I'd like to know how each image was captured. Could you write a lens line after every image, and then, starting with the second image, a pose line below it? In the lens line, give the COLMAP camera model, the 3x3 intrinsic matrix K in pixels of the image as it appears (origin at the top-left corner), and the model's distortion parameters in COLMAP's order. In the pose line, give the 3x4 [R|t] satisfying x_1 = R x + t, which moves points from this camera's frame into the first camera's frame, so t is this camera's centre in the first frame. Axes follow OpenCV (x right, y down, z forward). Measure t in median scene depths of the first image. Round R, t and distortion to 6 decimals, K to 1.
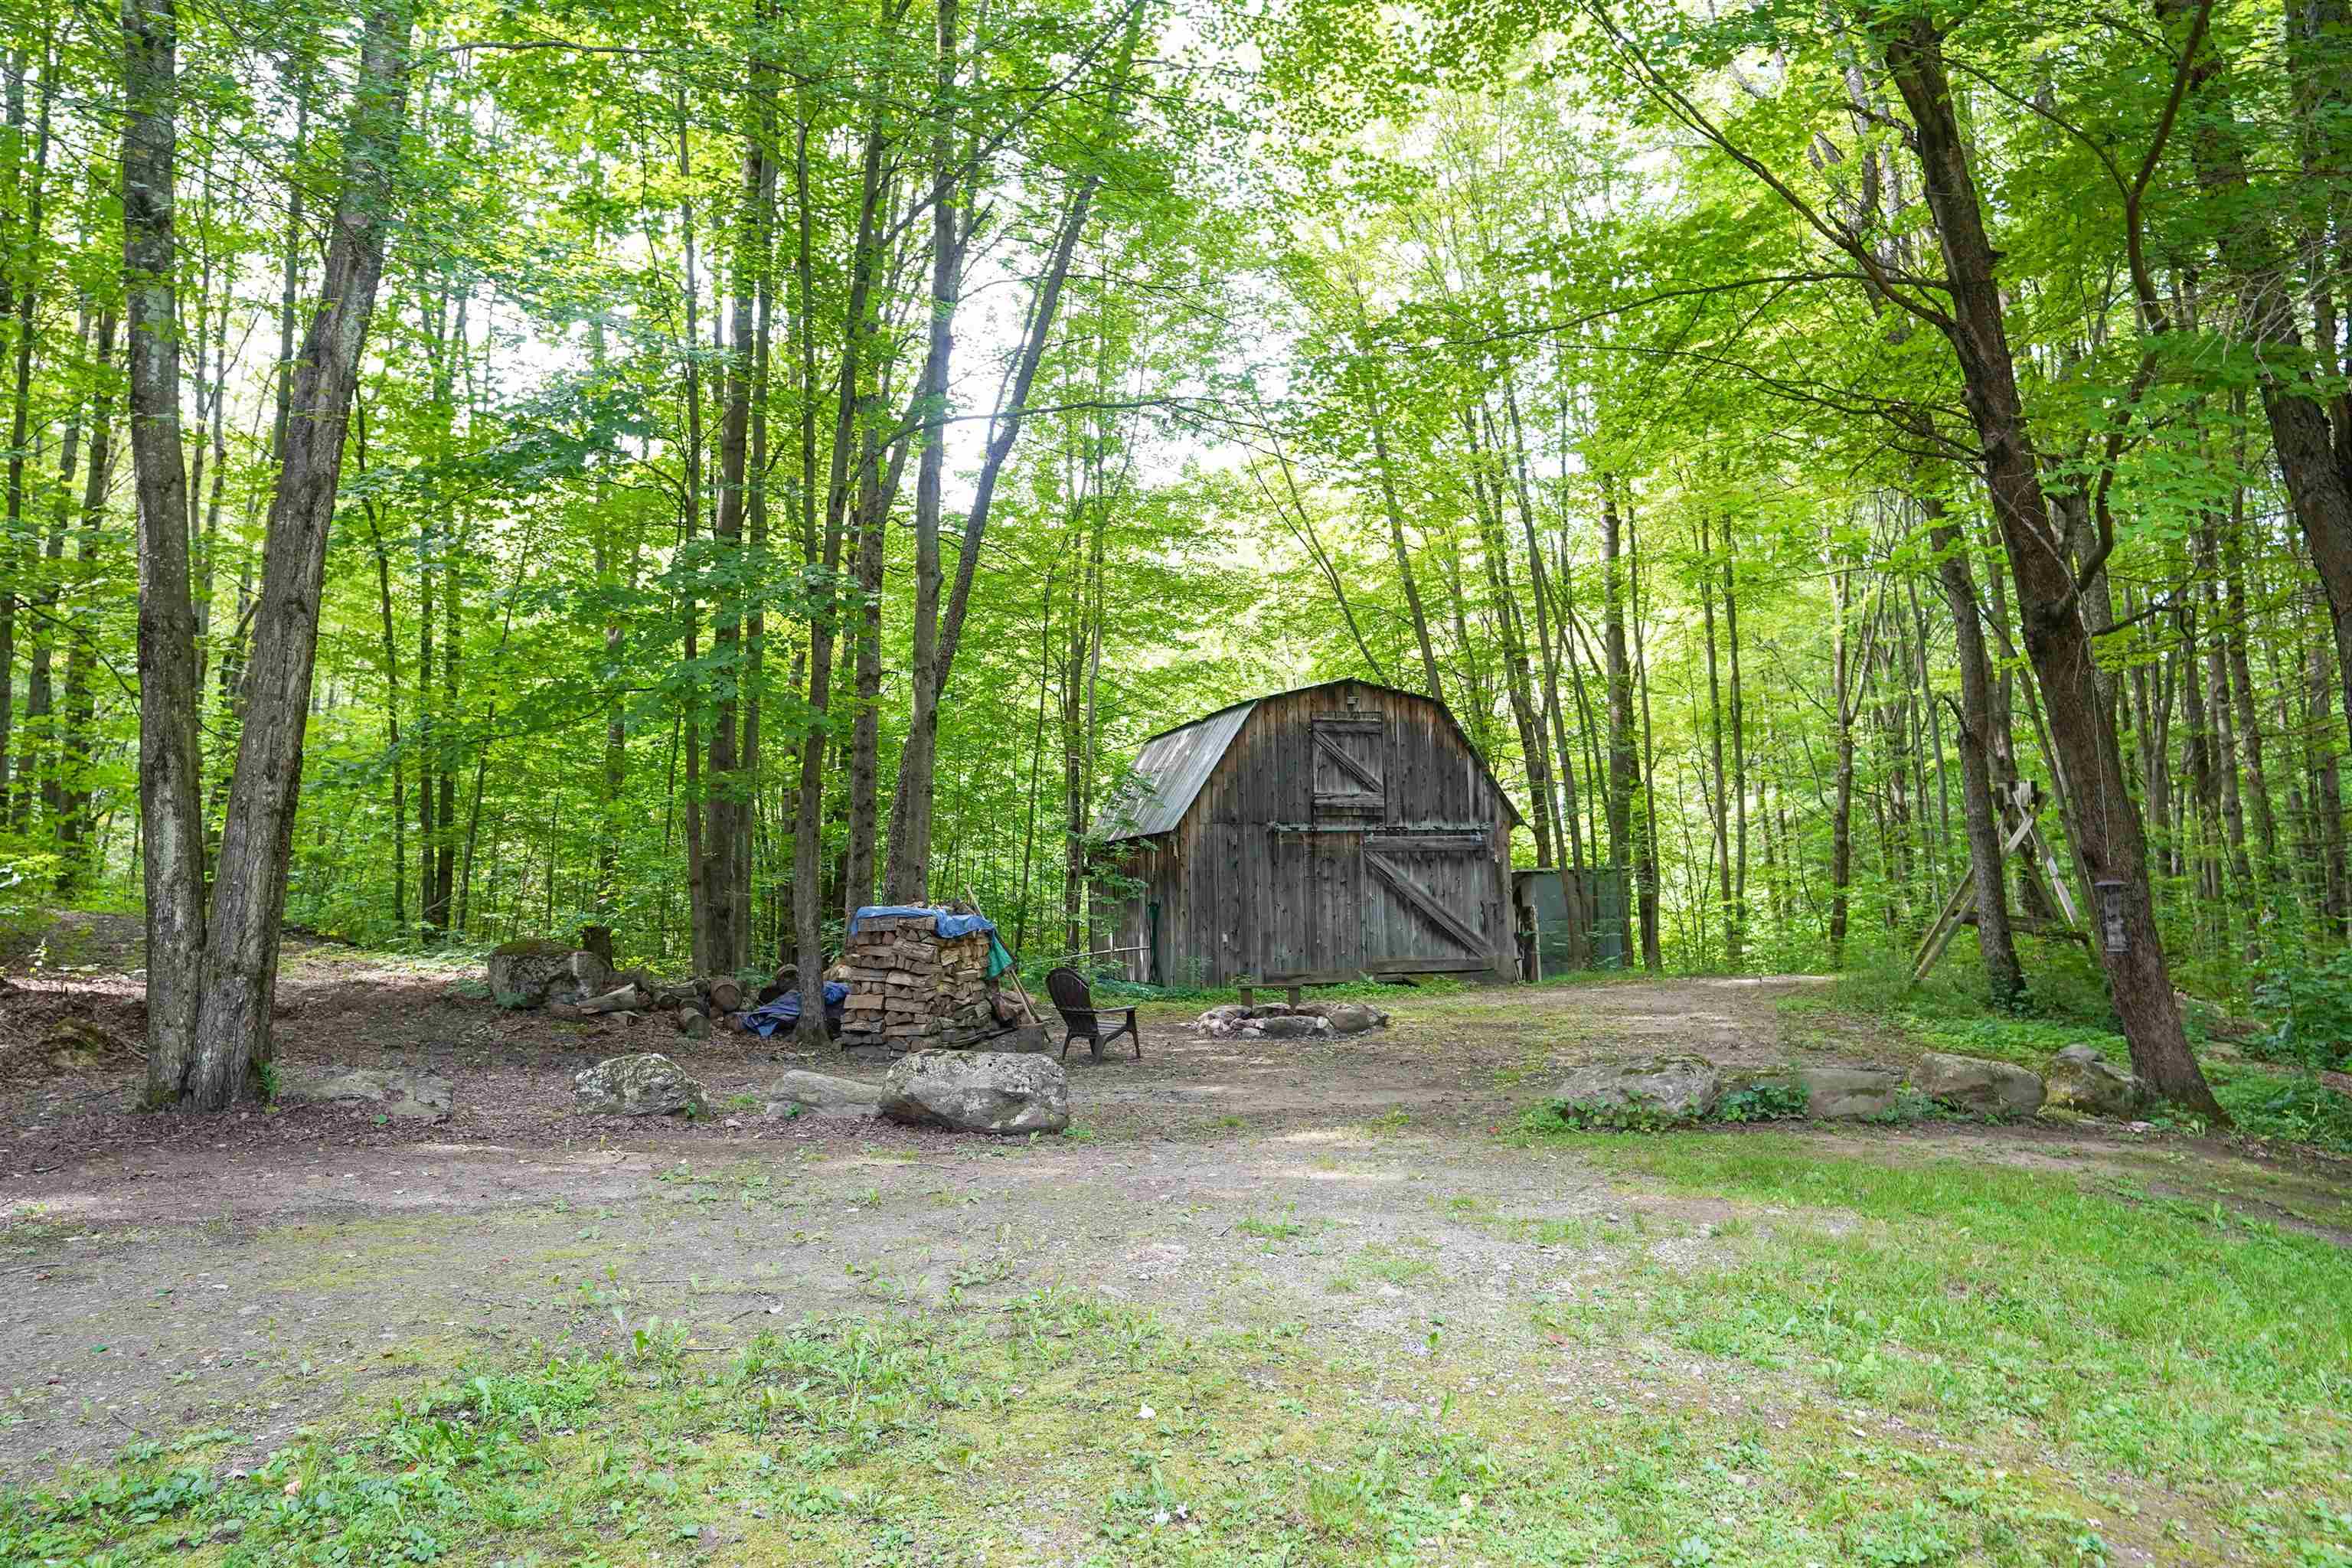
lens RADIAL K [[1500.8, 0, 1171.2], [0, 1500.8, 762.4], [0, 0, 1]] dist [-0.009616, 0.000676]
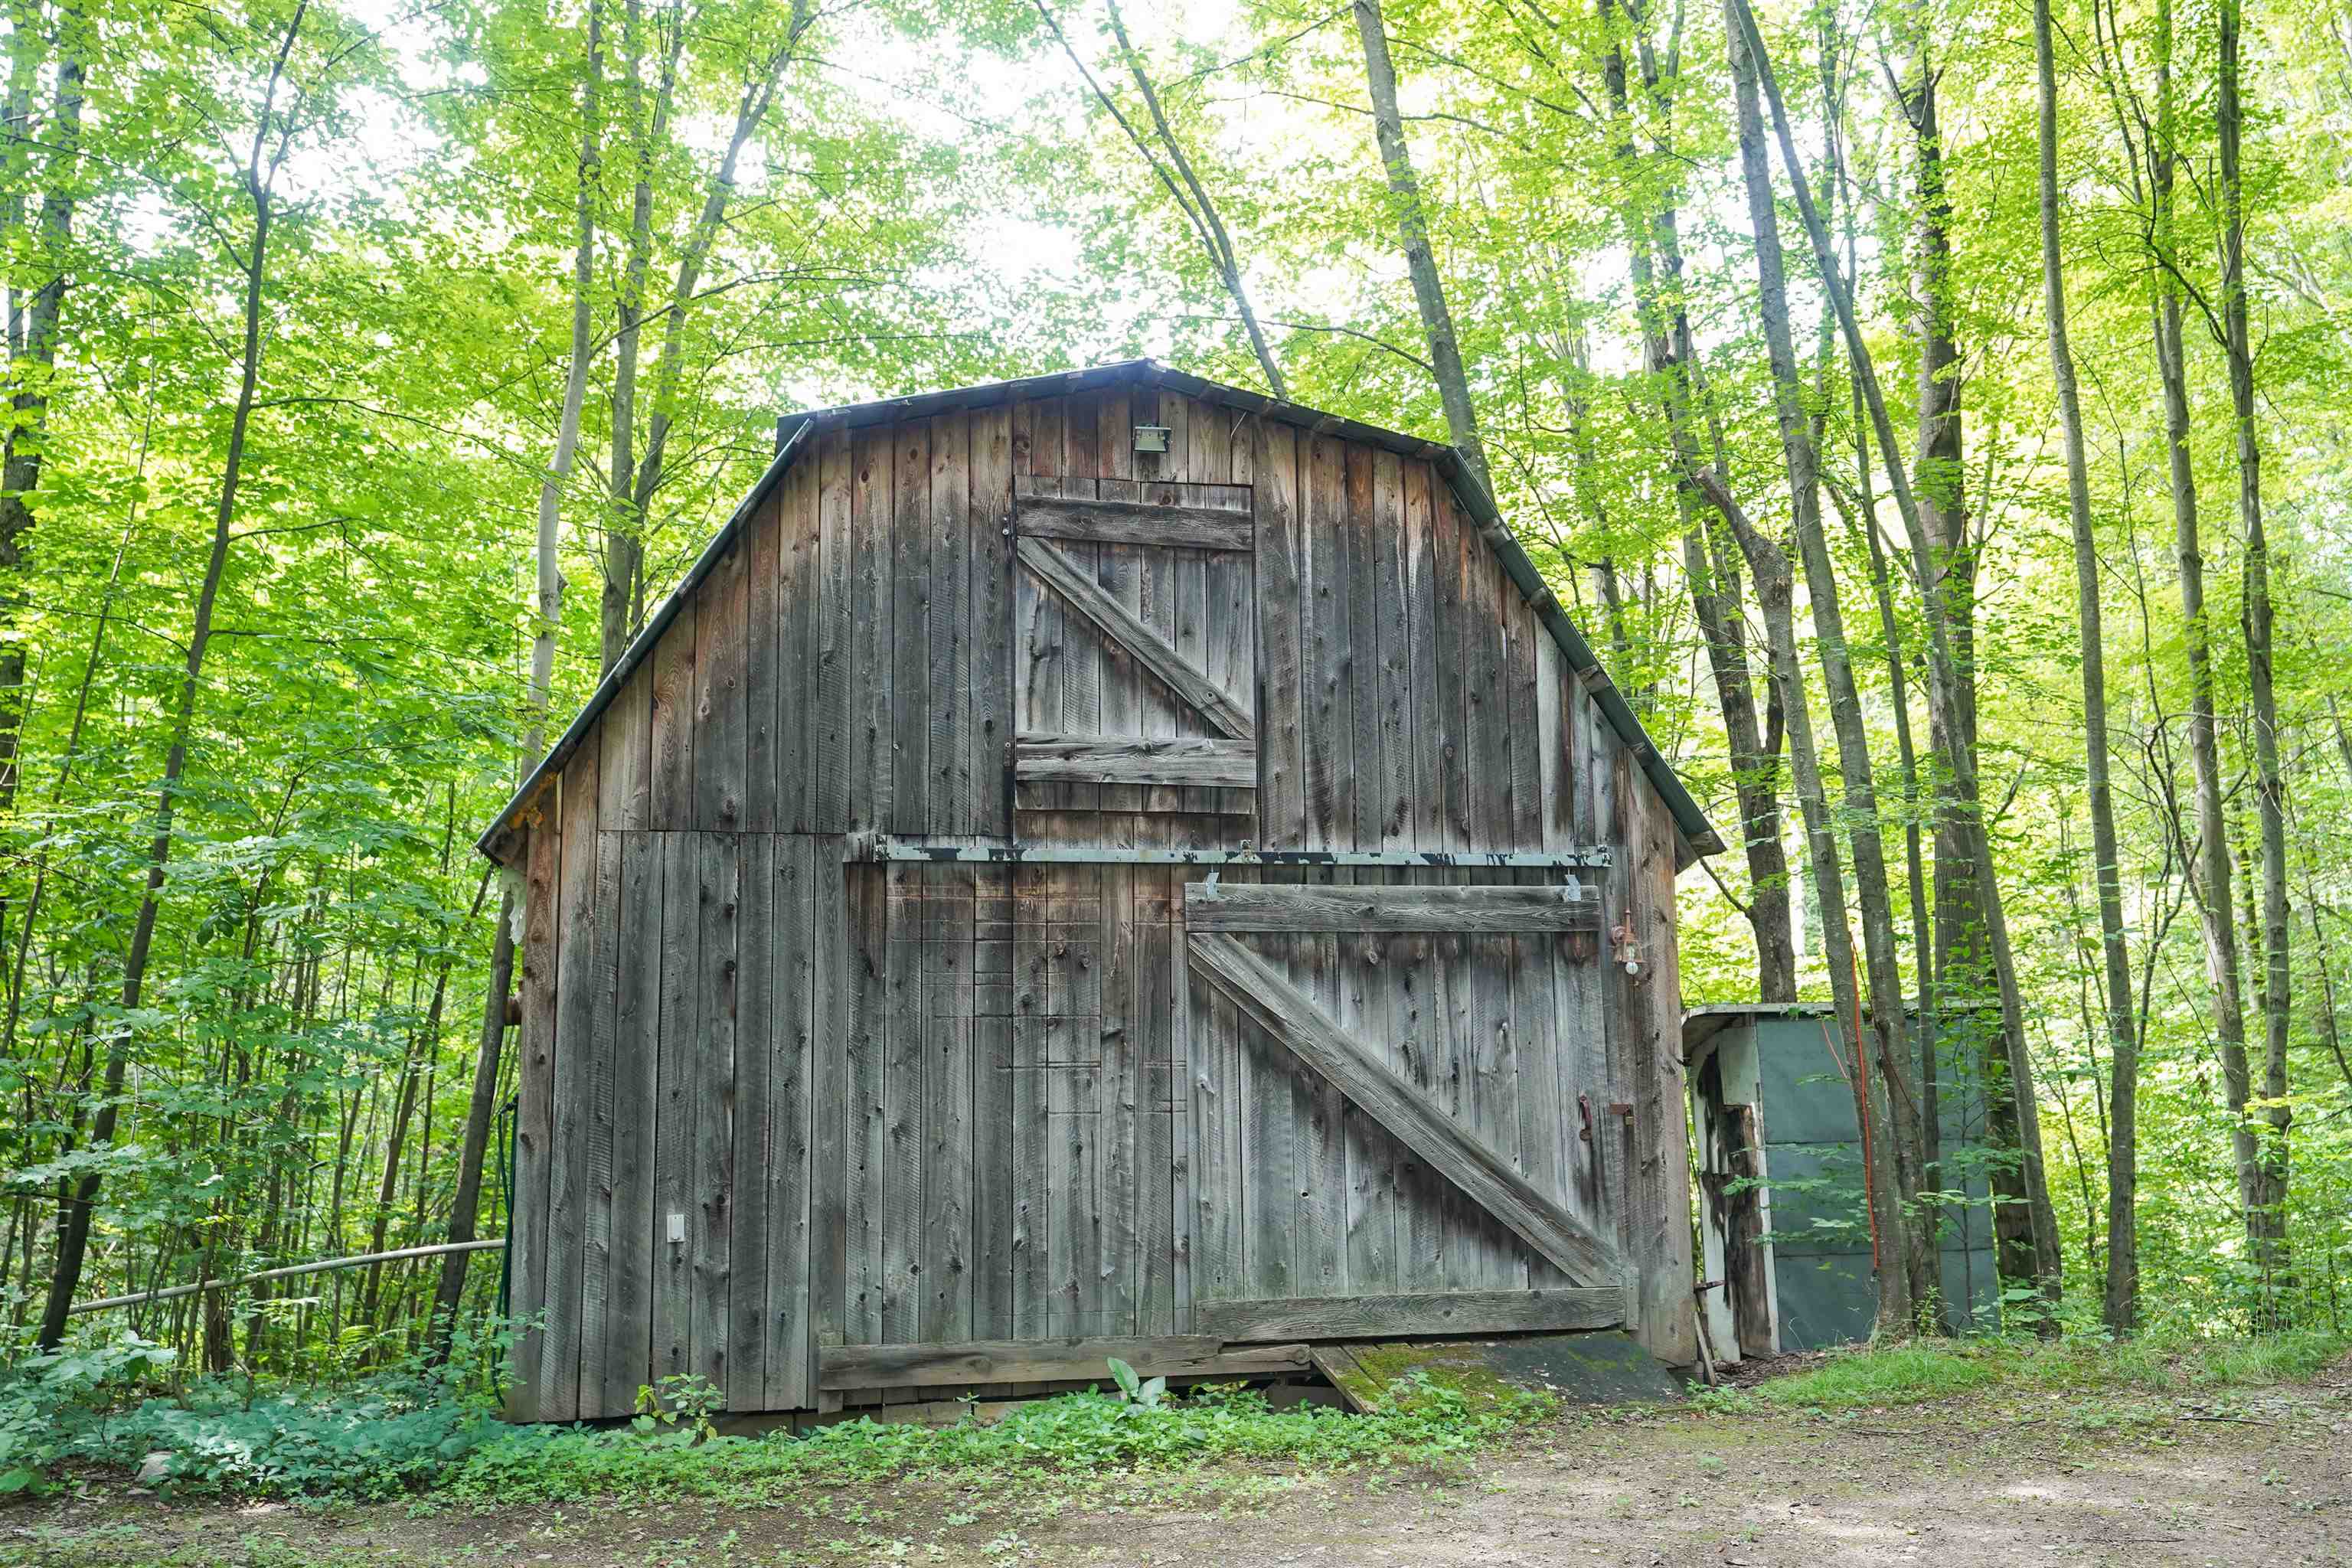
lens RADIAL K [[2099.6, 0, 1190.6], [0, 2099.6, 799.9], [0, 0, 1]] dist [0.061906, 0.019140]
pose [[0.999748, 0.002781, -0.022279, 0.137500], [-0.003505, 0.999465, -0.032521, 0.045965], [0.022176, 0.032591, 0.999223, 0.570491]]
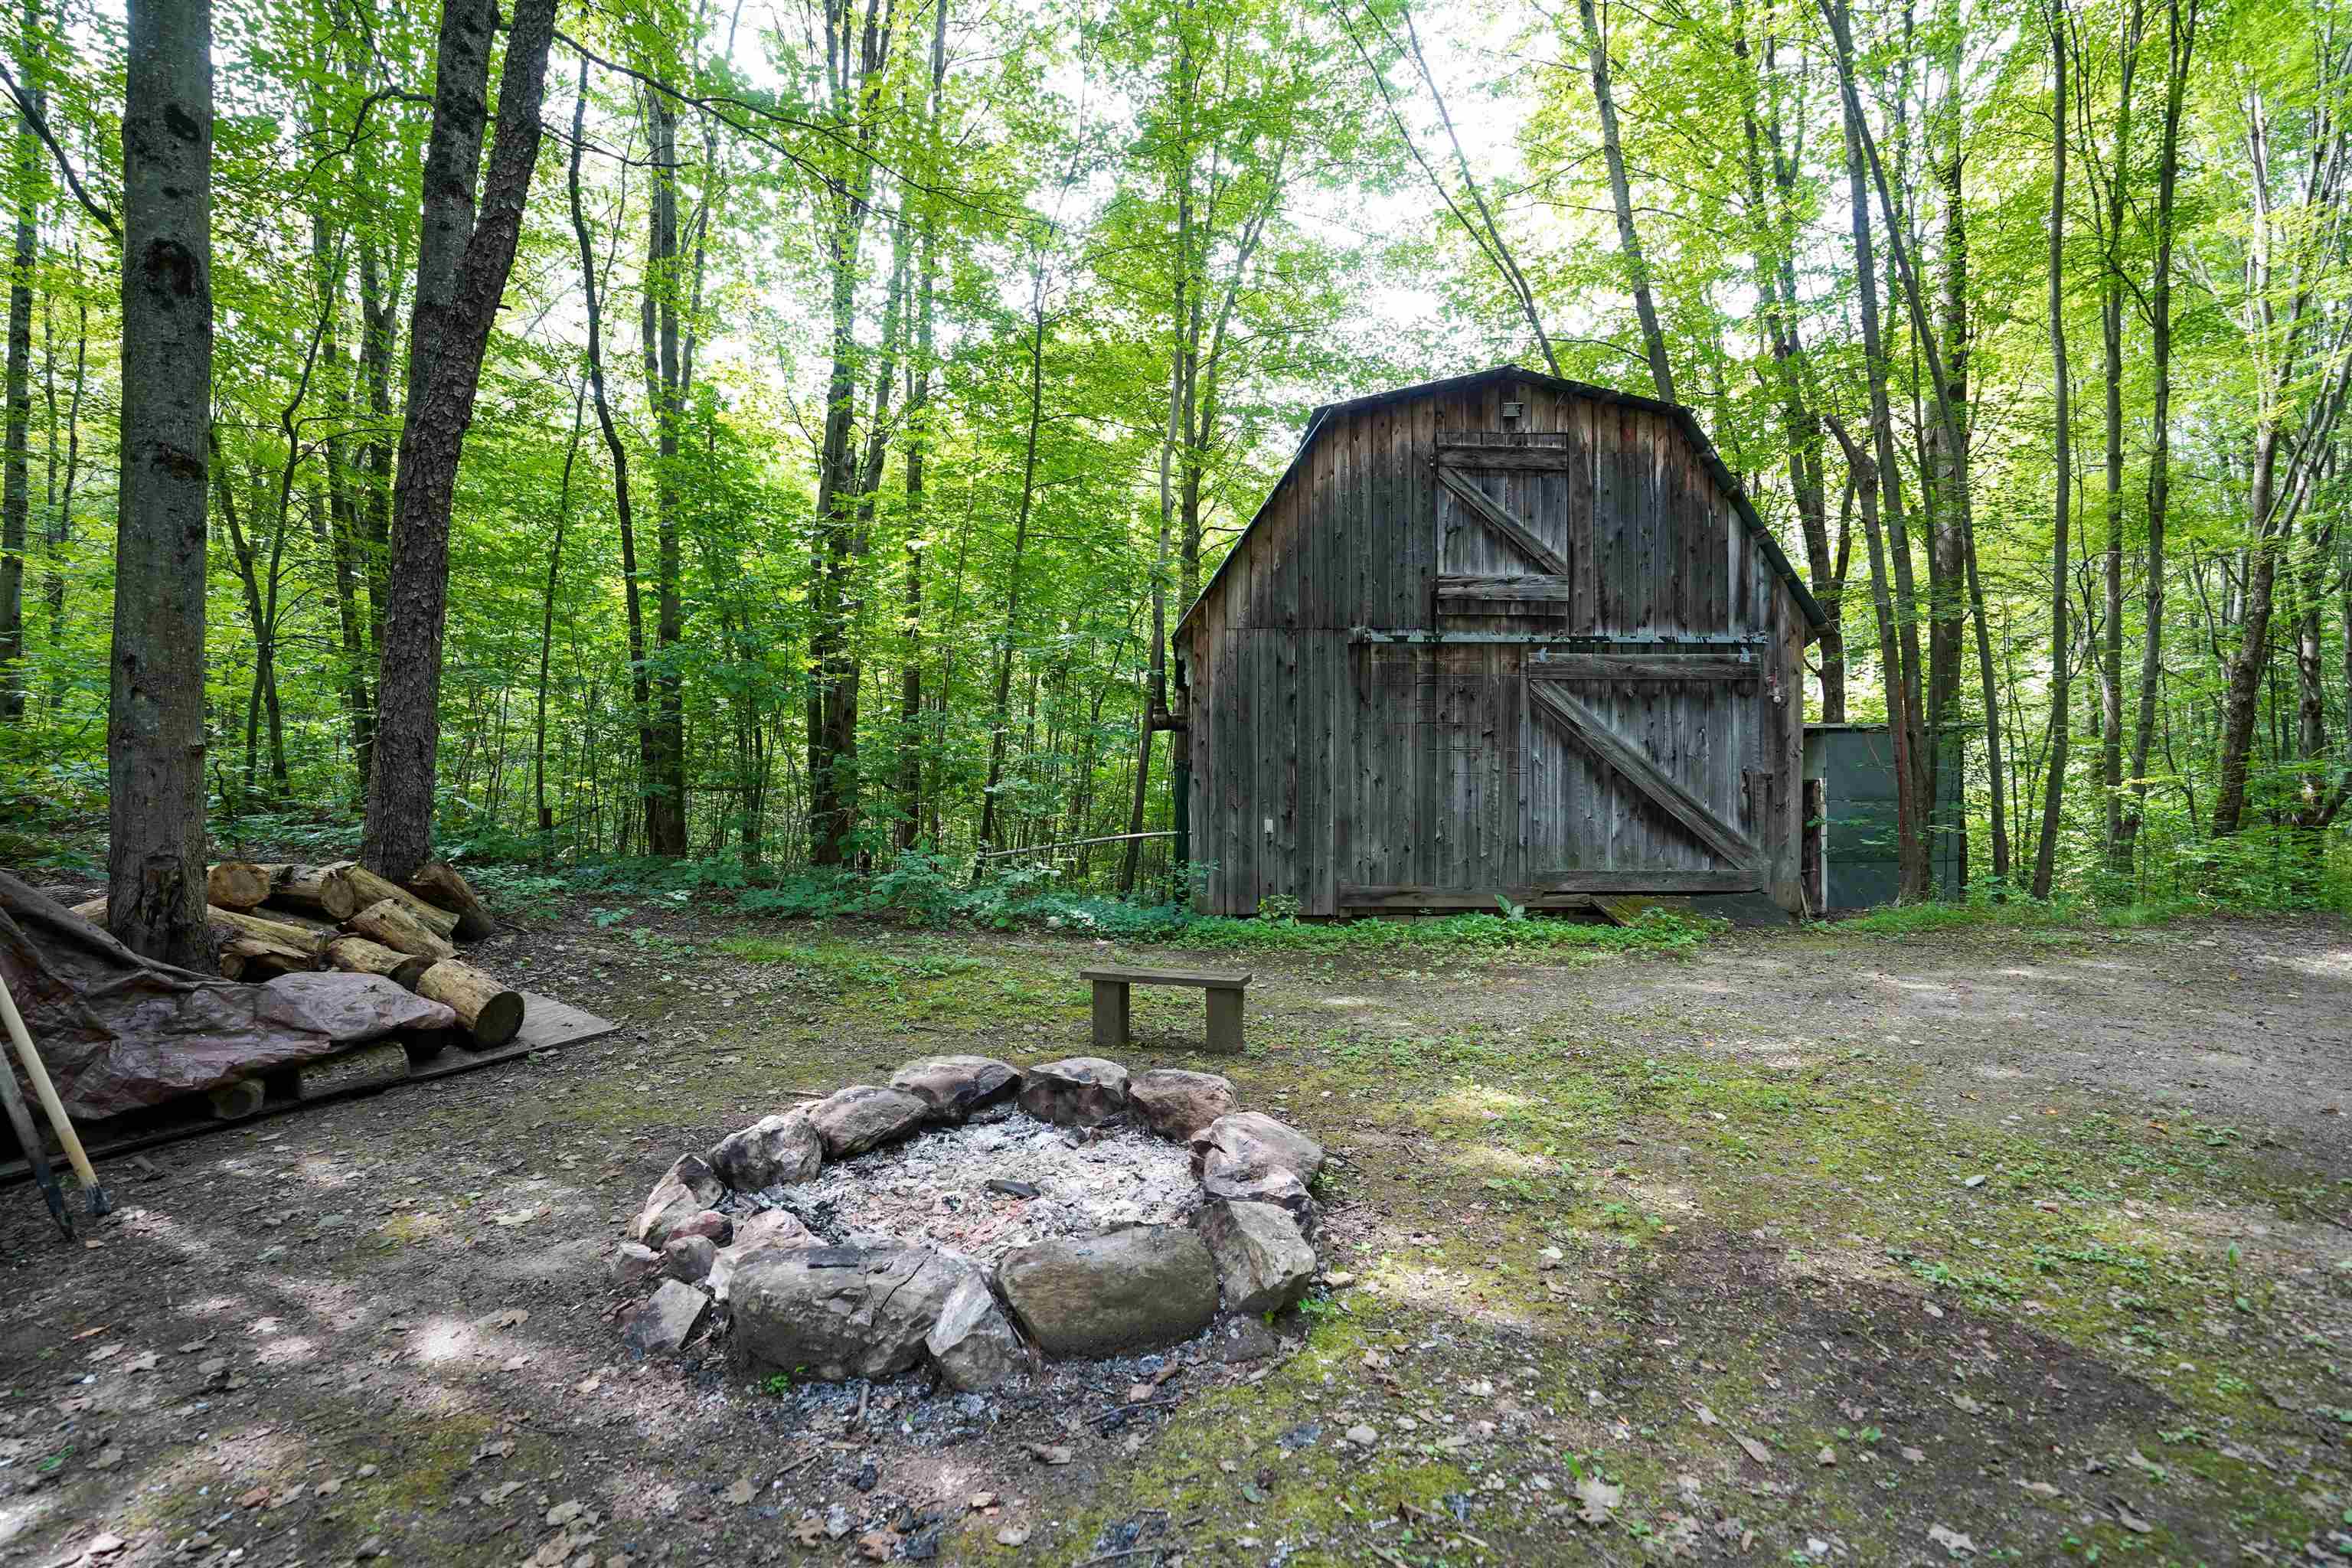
lens RADIAL K [[1136.1, 0, 1179.7], [0, 1136.1, 800.8], [0, 0, 1]] dist [-0.044068, 0.024910]
pose [[0.970644, 0.023091, -0.239409, 0.103134], [0.006795, 0.992351, 0.123262, 0.050675], [0.240424, -0.121271, 0.963063, 0.544784]]
